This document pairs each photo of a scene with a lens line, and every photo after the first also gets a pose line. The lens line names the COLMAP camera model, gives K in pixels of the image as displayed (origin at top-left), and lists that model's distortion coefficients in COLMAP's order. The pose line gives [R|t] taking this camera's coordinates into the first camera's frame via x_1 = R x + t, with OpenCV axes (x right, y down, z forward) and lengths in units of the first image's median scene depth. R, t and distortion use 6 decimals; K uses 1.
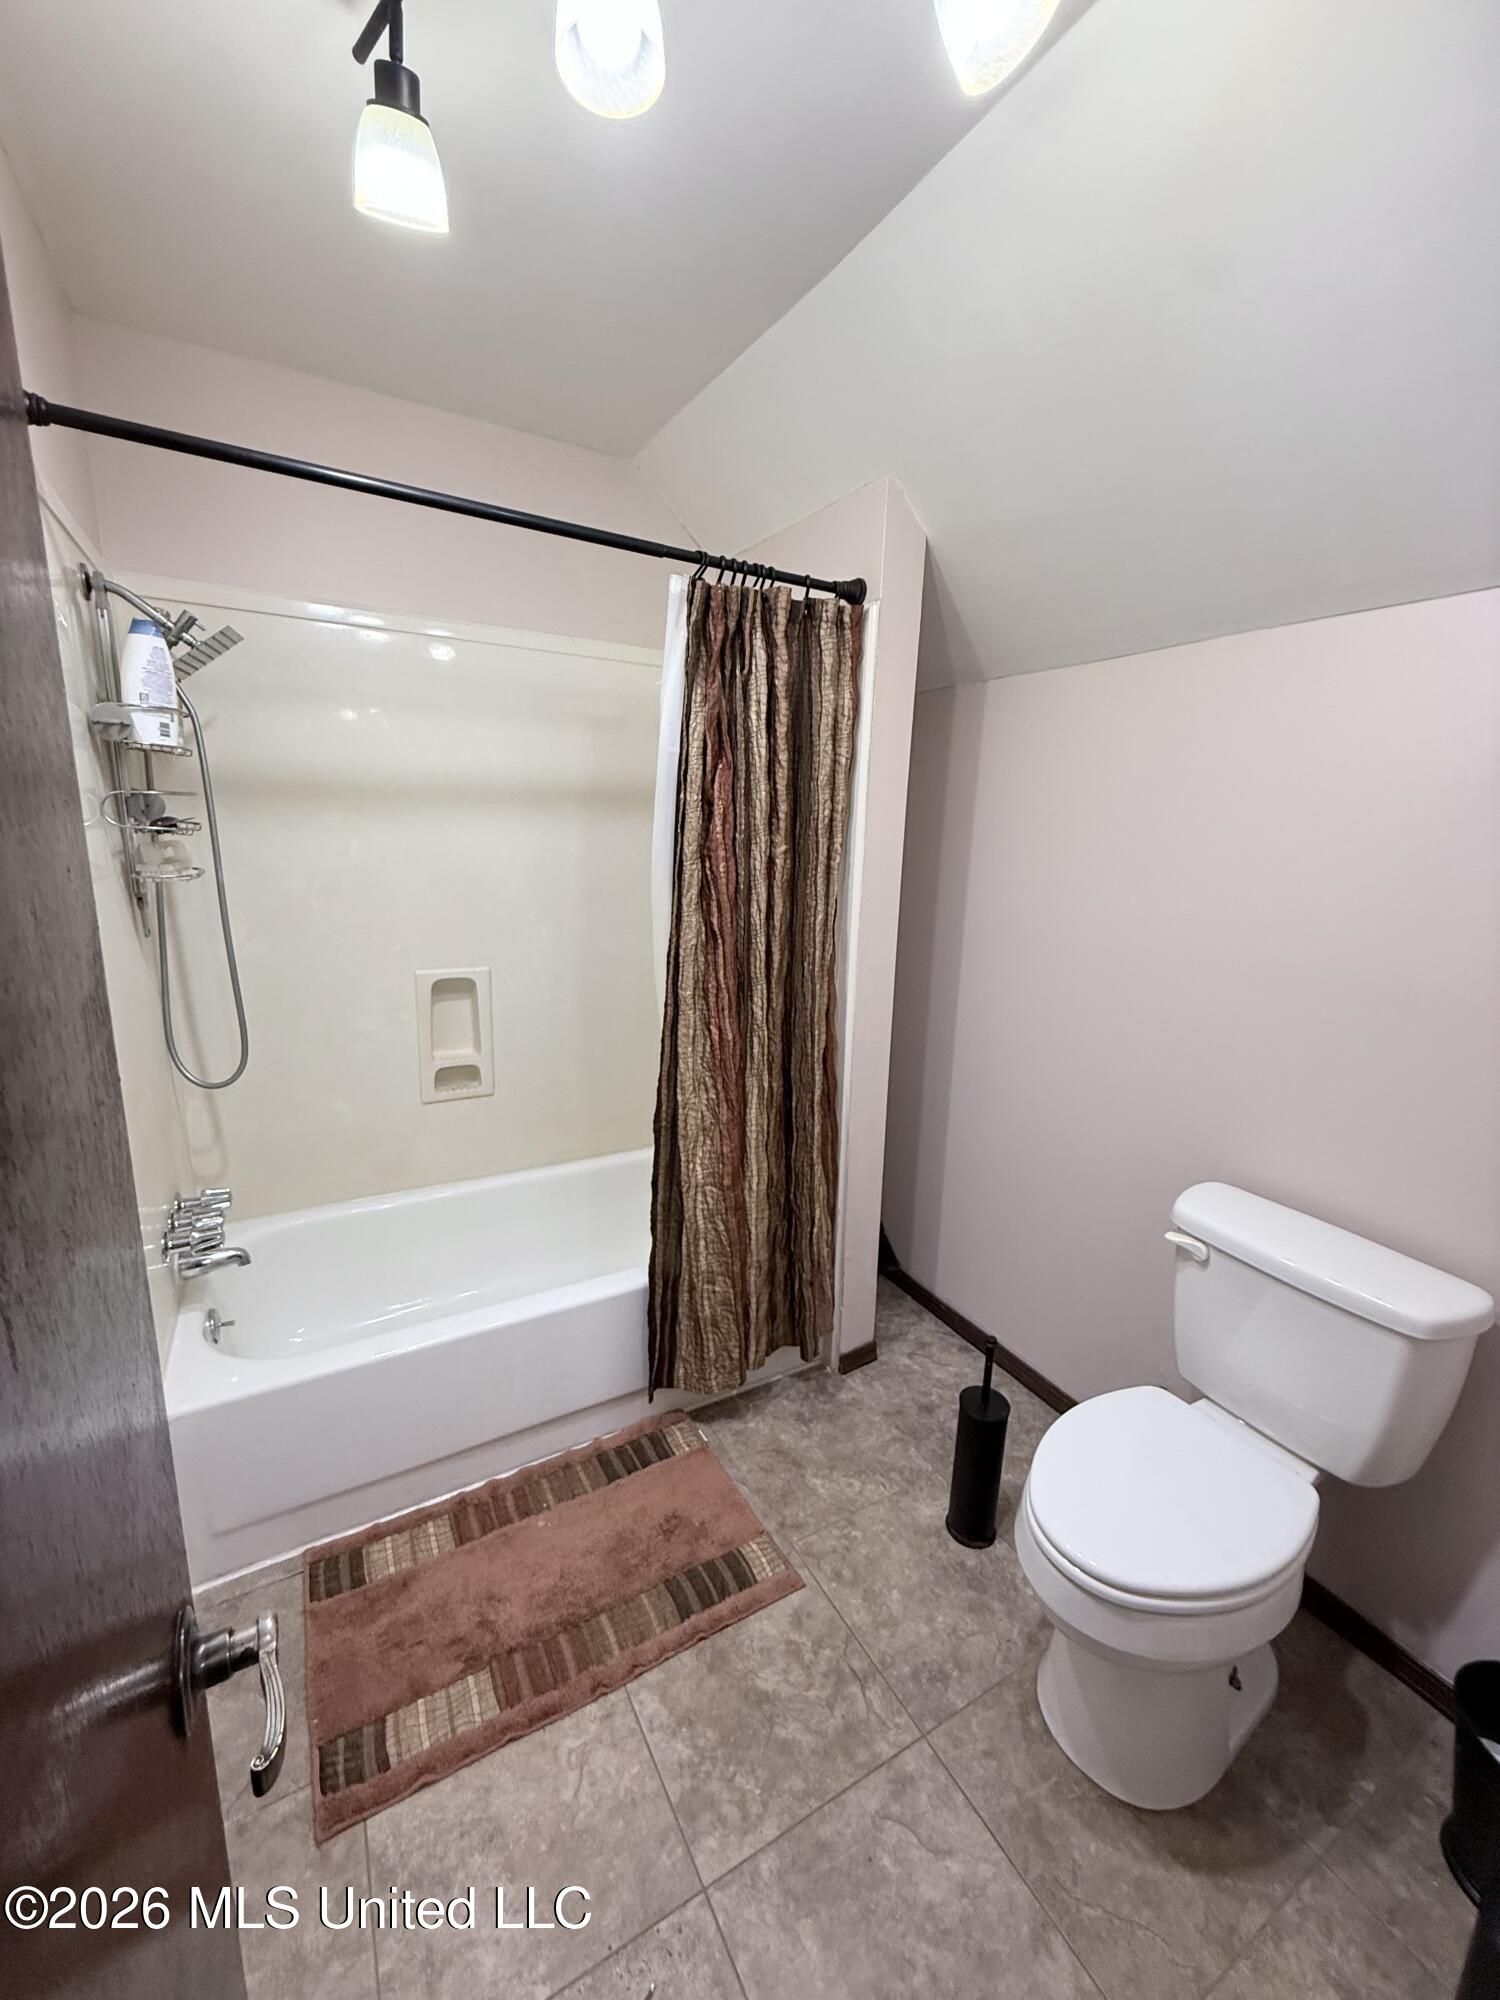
lens RADIAL K [[811.4, 0, 756.1], [0, 811.4, 987.8], [0, 0, 1]] dist [-0.001455, -0.000122]
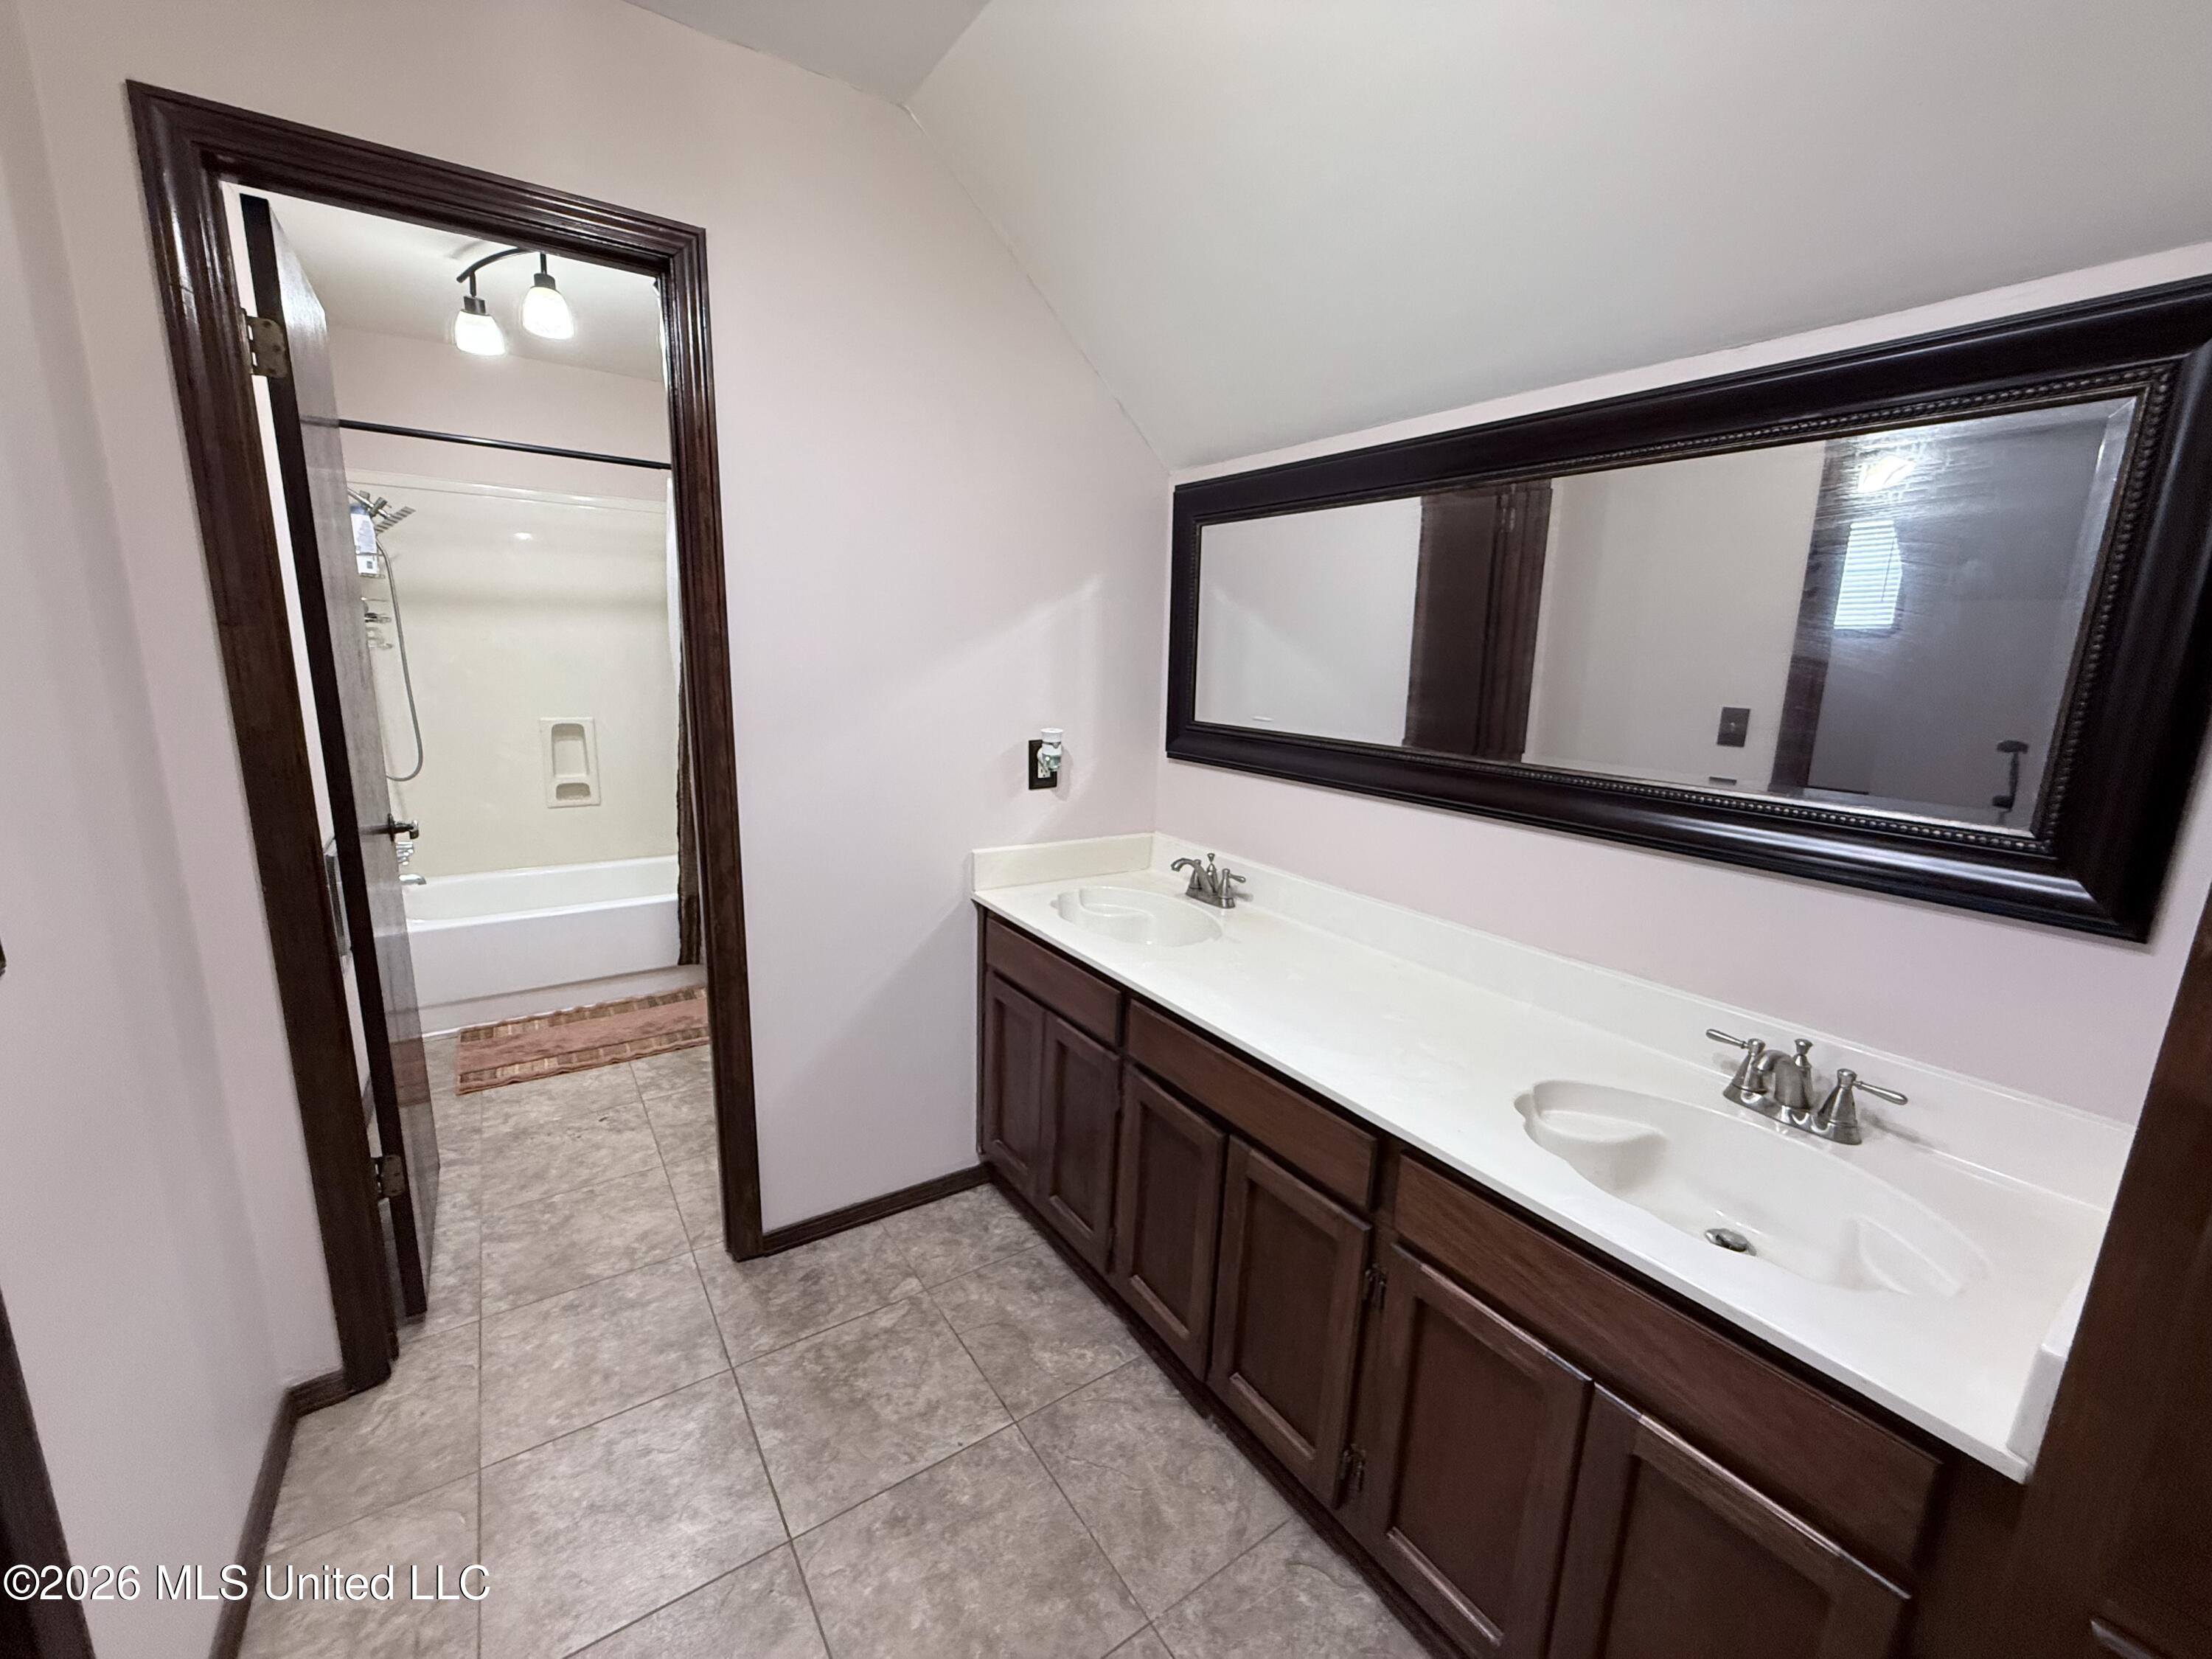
lens RADIAL K [[897.4, 0, 1116.1], [0, 897.4, 834.3], [0, 0, 1]] dist [-0.001455, -0.000122]
pose [[0.996602, -0.010202, 0.081739, 0.719837], [0.009607, 0.999924, 0.007674, 0.268964], [-0.081811, -0.006862, 0.996624, -1.071787]]
